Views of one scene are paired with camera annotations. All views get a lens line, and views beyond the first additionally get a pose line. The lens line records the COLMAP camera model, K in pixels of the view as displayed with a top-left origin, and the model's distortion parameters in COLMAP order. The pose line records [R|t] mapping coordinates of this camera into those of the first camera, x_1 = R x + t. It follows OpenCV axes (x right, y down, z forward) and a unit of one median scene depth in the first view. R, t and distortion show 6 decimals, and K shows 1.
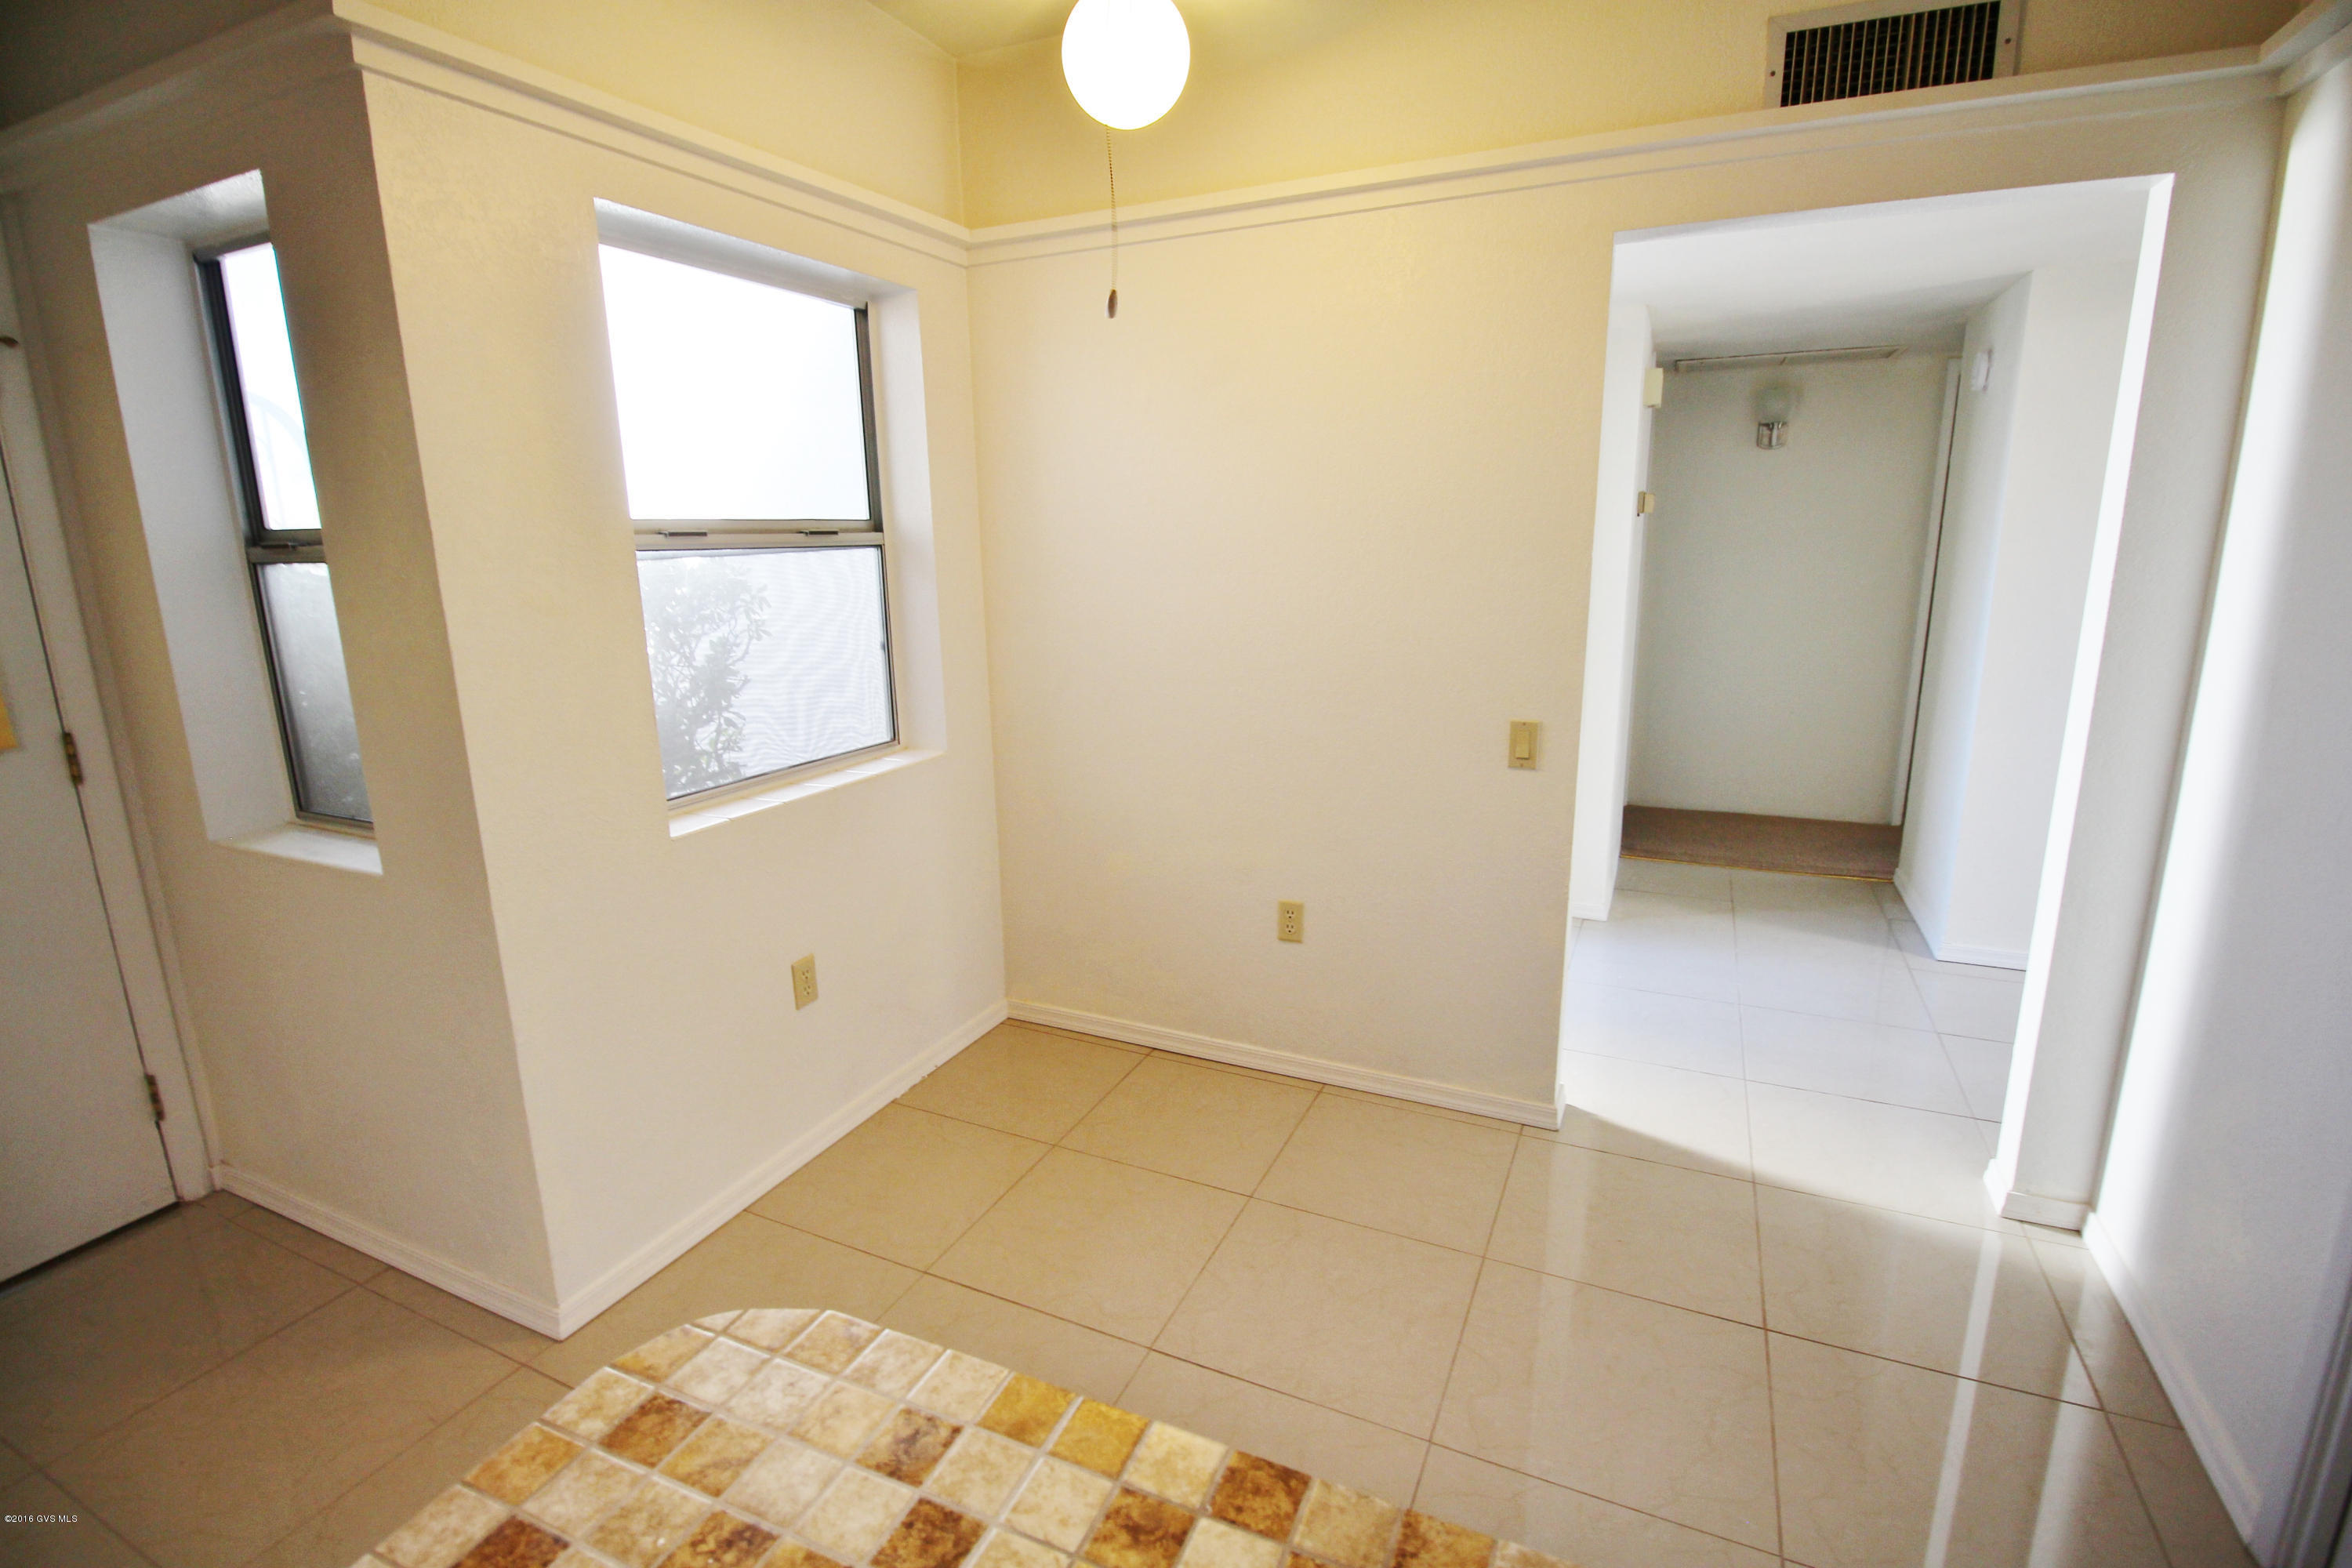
lens RADIAL K [[1090.1, 0, 1164.5], [0, 1090.1, 775.7], [0, 0, 1]] dist [0.002342, -0.014553]
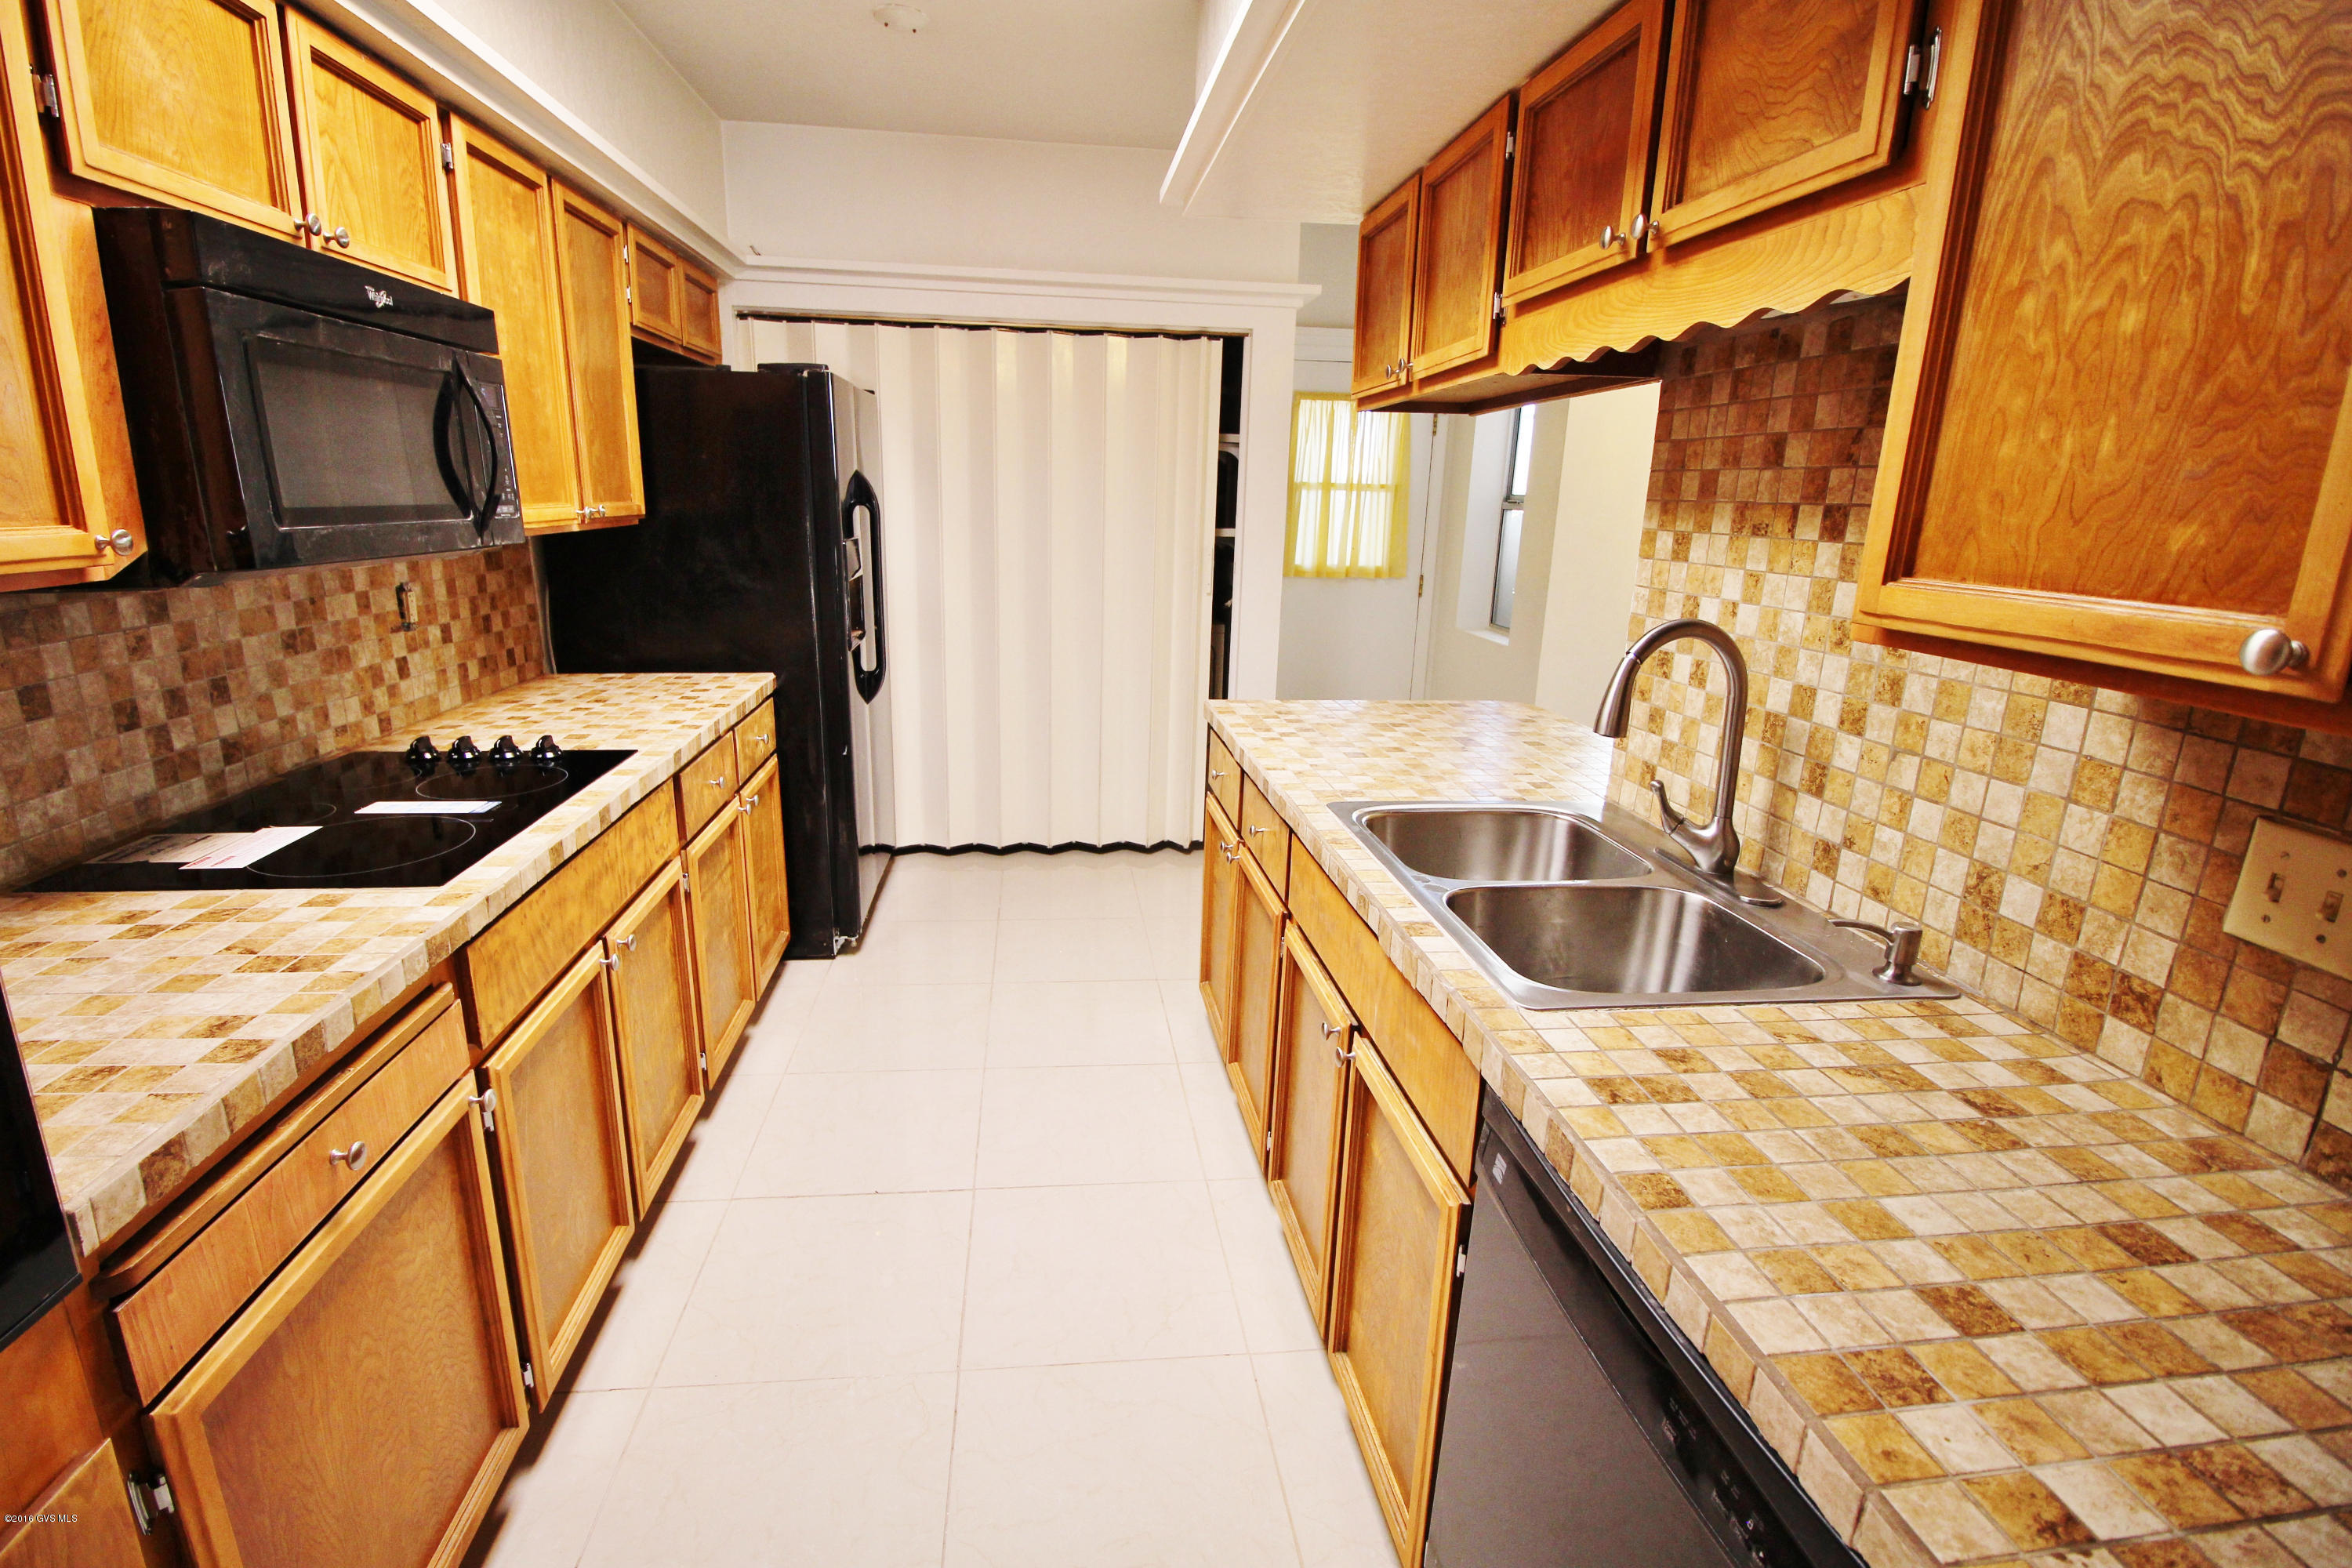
lens RADIAL K [[1090.1, 0, 1164.5], [0, 1090.1, 775.7], [0, 0, 1]] dist [0.002342, -0.014553]
pose [[0.523357, 0.250698, -0.814400, 0.834214], [-0.225588, 0.962404, 0.151289, 0.165519], [0.821710, 0.104541, 0.560236, -0.848498]]
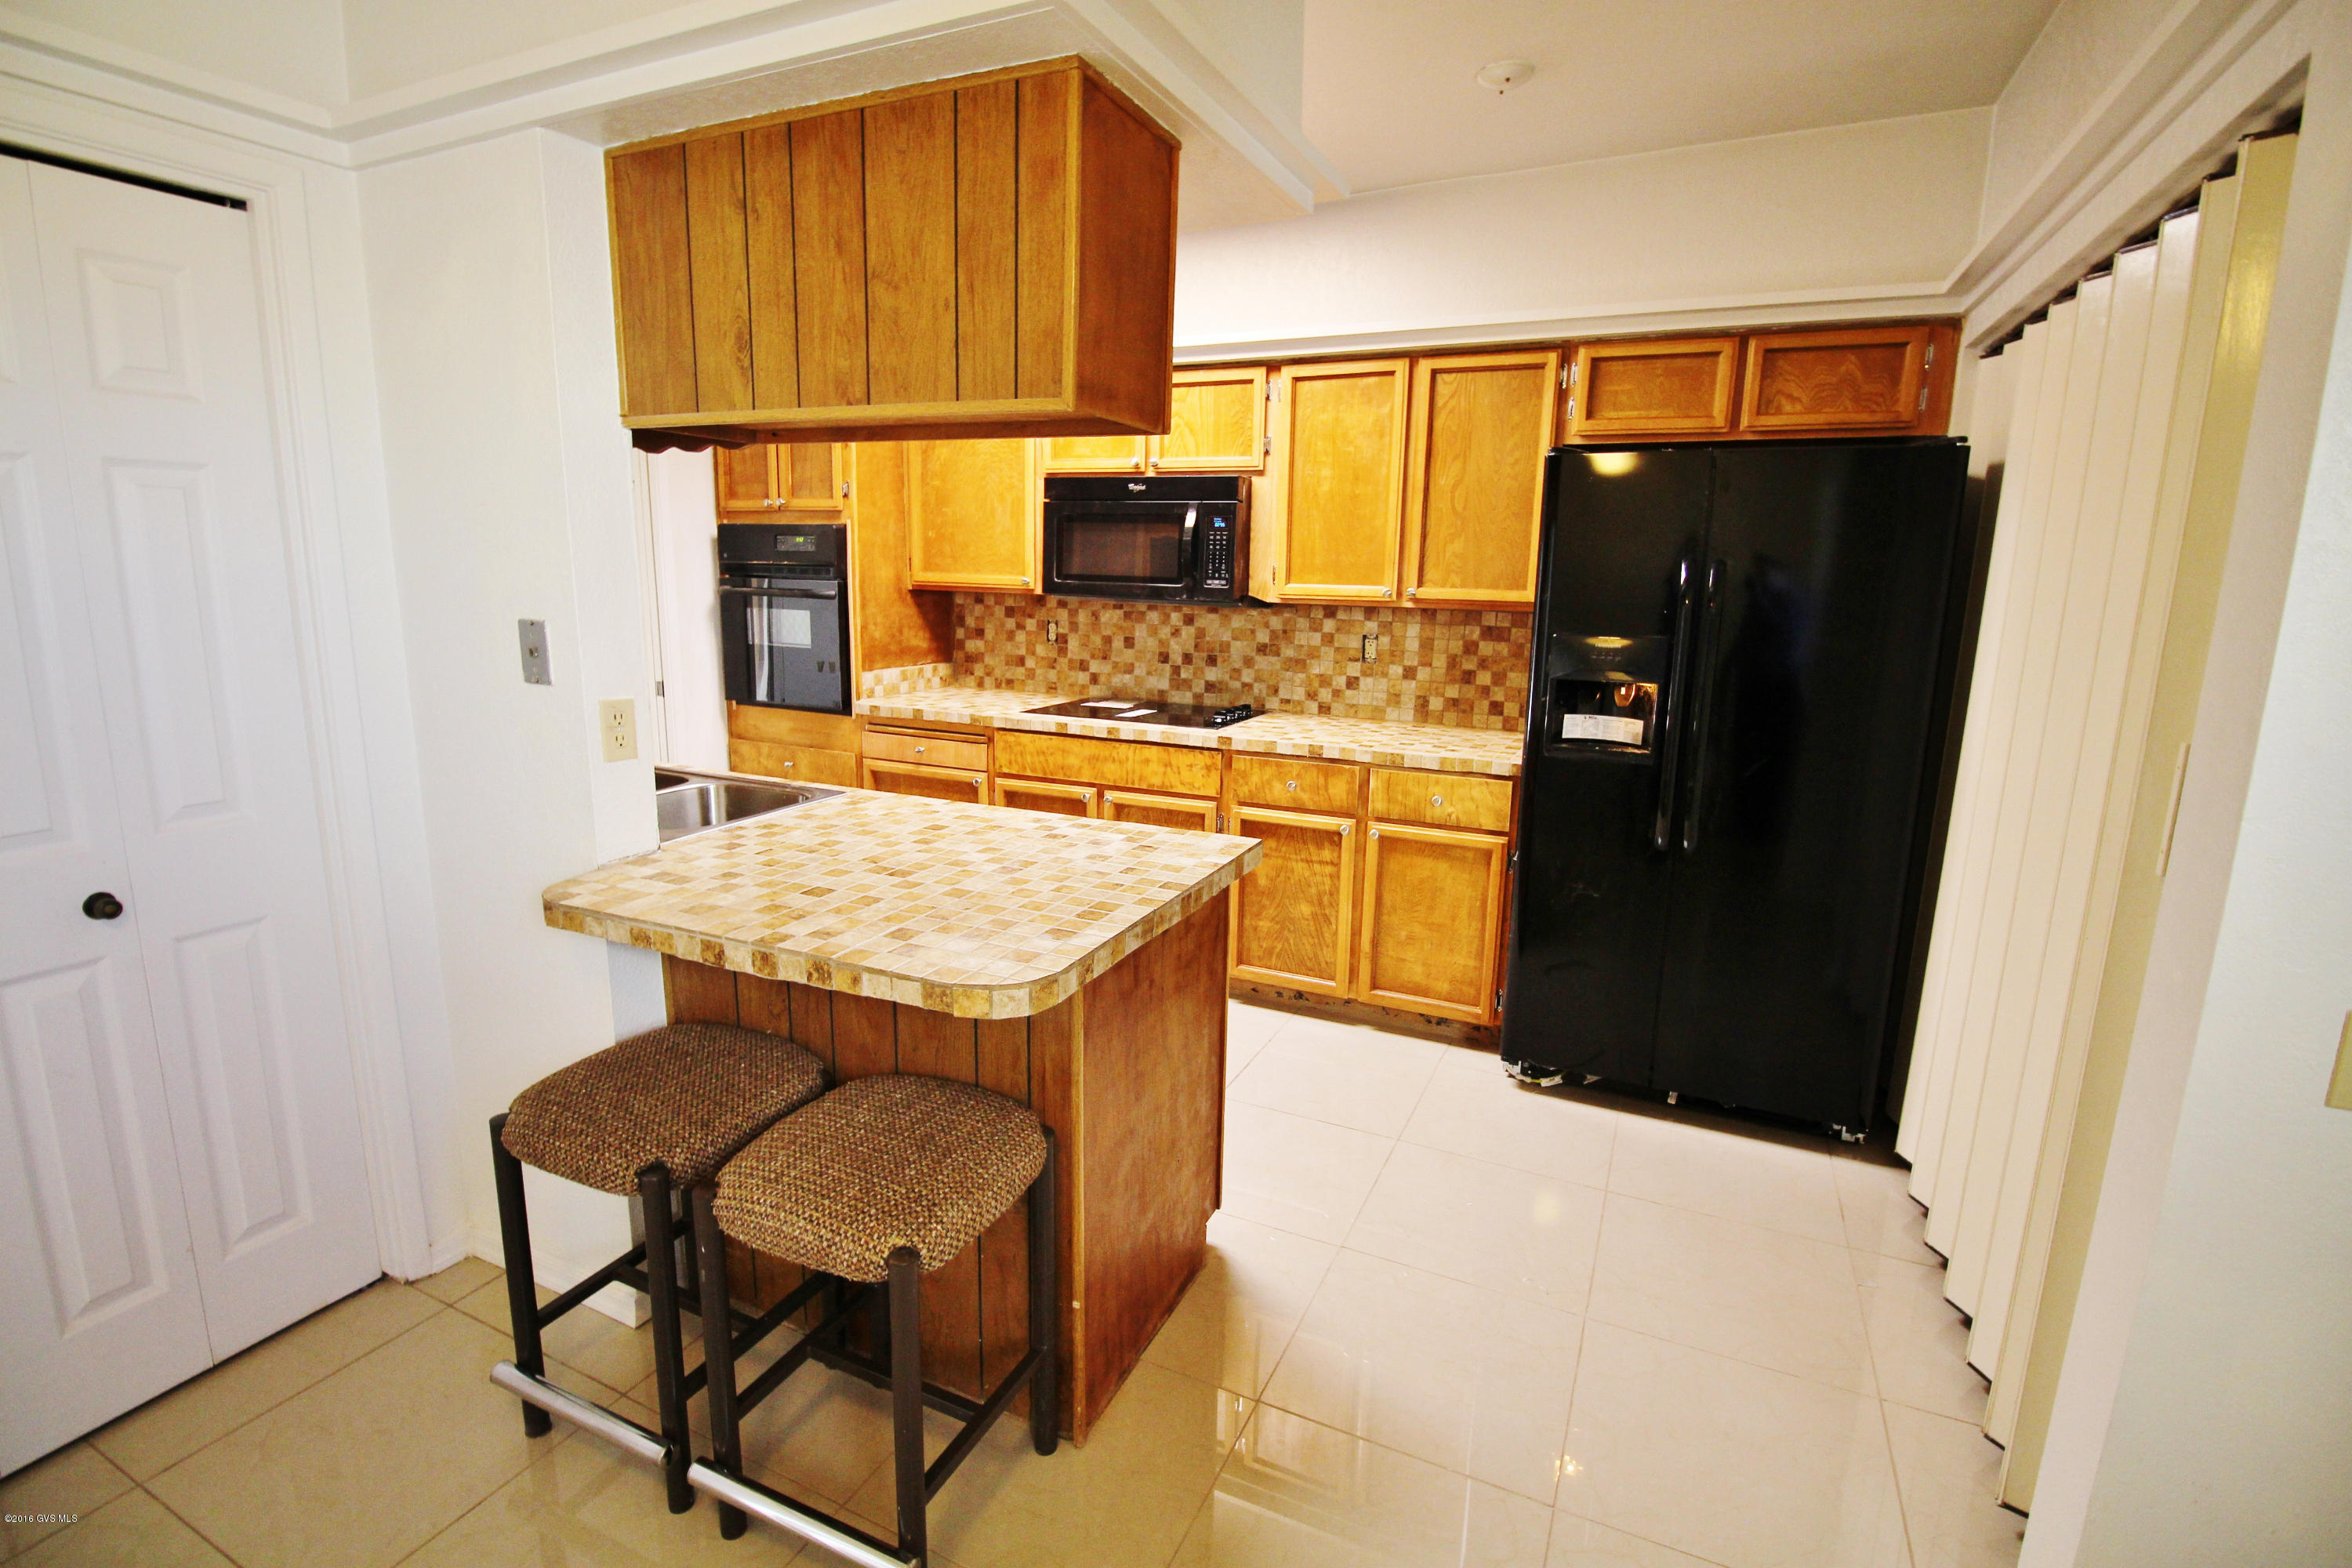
lens RADIAL K [[1090.1, 0, 1164.5], [0, 1090.1, 775.7], [0, 0, 1]] dist [0.002342, -0.014553]
pose [[-0.999945, 0.000632, 0.010491, -0.259165], [0.004829, 0.914231, 0.405165, -0.219636], [-0.009335, 0.405193, -0.914183, 0.959116]]
